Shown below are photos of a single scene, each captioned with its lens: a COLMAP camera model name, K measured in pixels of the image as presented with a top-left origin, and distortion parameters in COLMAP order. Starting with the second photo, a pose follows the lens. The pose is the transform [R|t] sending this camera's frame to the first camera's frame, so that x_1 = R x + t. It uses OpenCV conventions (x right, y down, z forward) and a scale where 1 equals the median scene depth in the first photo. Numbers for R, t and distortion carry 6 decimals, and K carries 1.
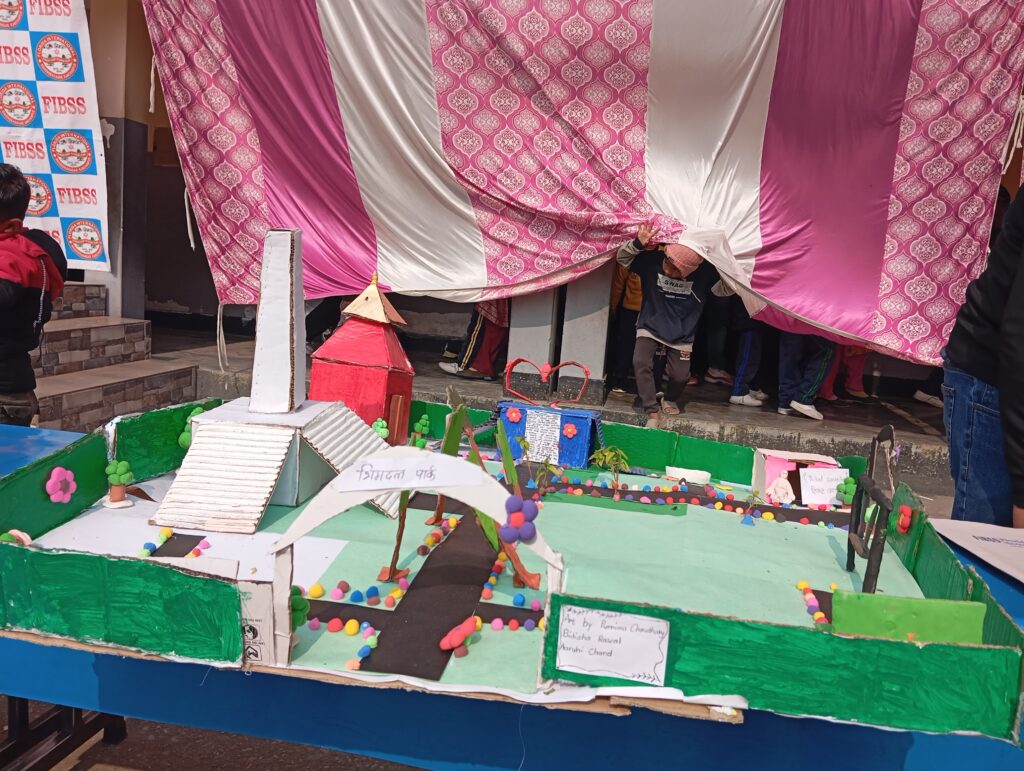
lens RADIAL K [[833.2, 0, 509.7], [0, 833.2, 378.7], [0, 0, 1]] dist [0.008569, -0.070986]
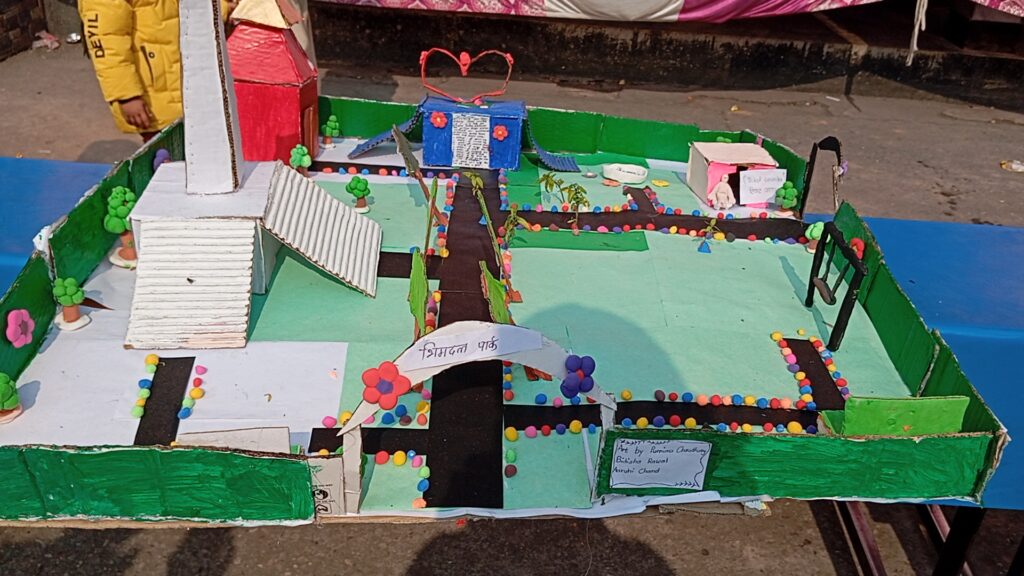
lens RADIAL K [[901.1, 0, 513.1], [0, 901.1, 286.5], [0, 0, 1]] dist [0.003776, -0.046214]
pose [[0.977444, -0.114761, 0.177293, -0.234757], [0.039630, 0.924234, 0.379765, -0.338401], [-0.207443, -0.364173, 0.907935, 0.020883]]
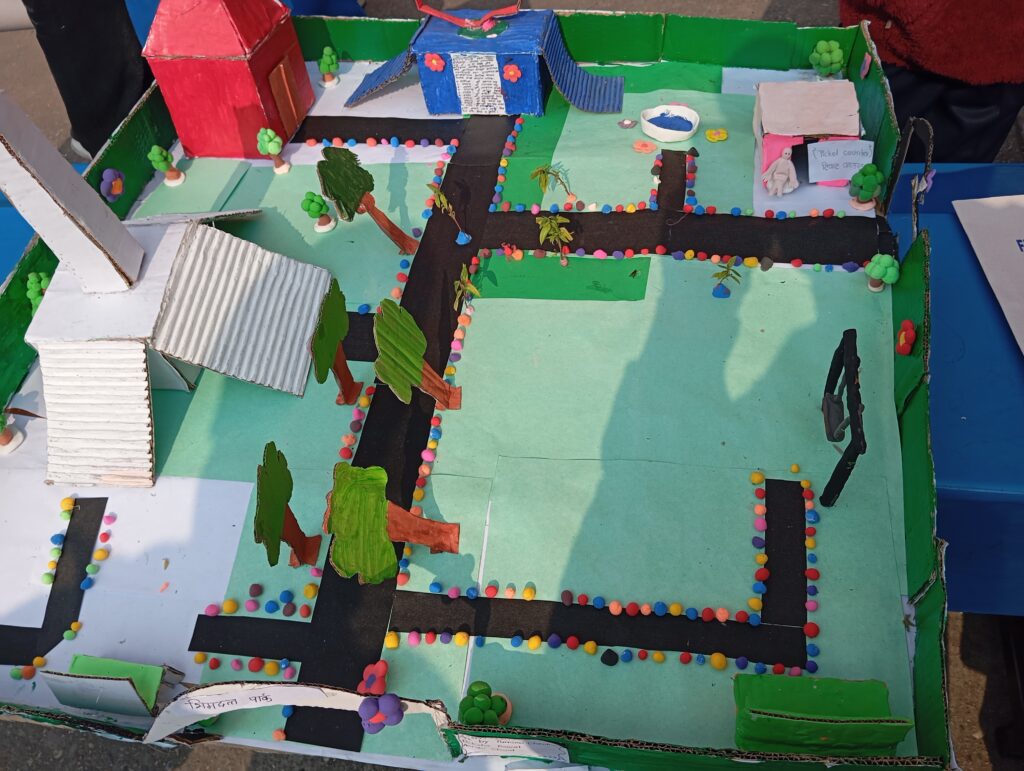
lens RADIAL K [[833.2, 0, 520.5], [0, 833.2, 392.6], [0, 0, 1]] dist [0.008569, -0.070986]
pose [[0.981102, -0.135474, -0.138150, 0.298299], [0.193241, 0.649814, 0.735118, -0.618169], [-0.009818, -0.747922, 0.663714, 0.603004]]
